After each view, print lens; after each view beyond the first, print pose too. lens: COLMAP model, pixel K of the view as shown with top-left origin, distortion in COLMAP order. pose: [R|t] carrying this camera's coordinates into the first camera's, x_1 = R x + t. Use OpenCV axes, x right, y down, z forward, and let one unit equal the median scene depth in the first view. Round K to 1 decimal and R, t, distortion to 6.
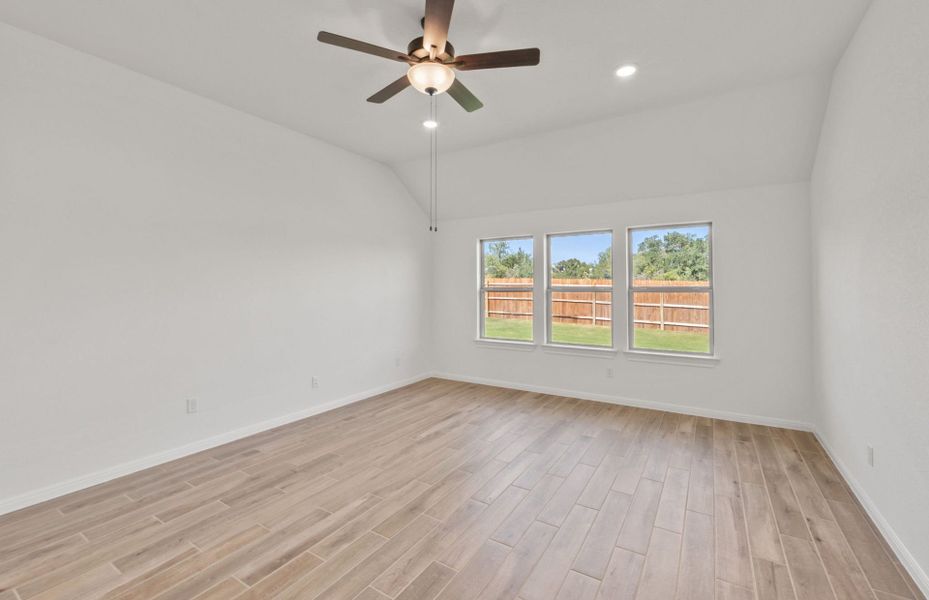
lens RADIAL K [[389.6, 0, 470.1], [0, 389.6, 277.9], [0, 0, 1]] dist [-0.011372, -0.000309]
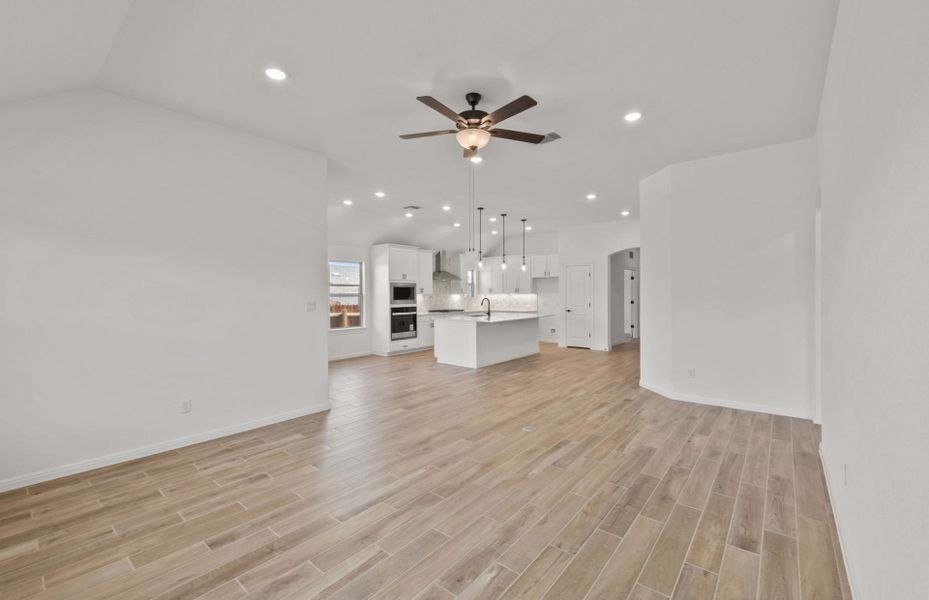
lens RADIAL K [[389.6, 0, 469.7], [0, 389.6, 295.5], [0, 0, 1]] dist [-0.011372, -0.000309]
pose [[-0.991271, 0.007460, 0.131632, -0.210531], [0.005085, 0.999818, -0.018373, 0.047821], [-0.131746, -0.017544, -0.991128, 1.875942]]
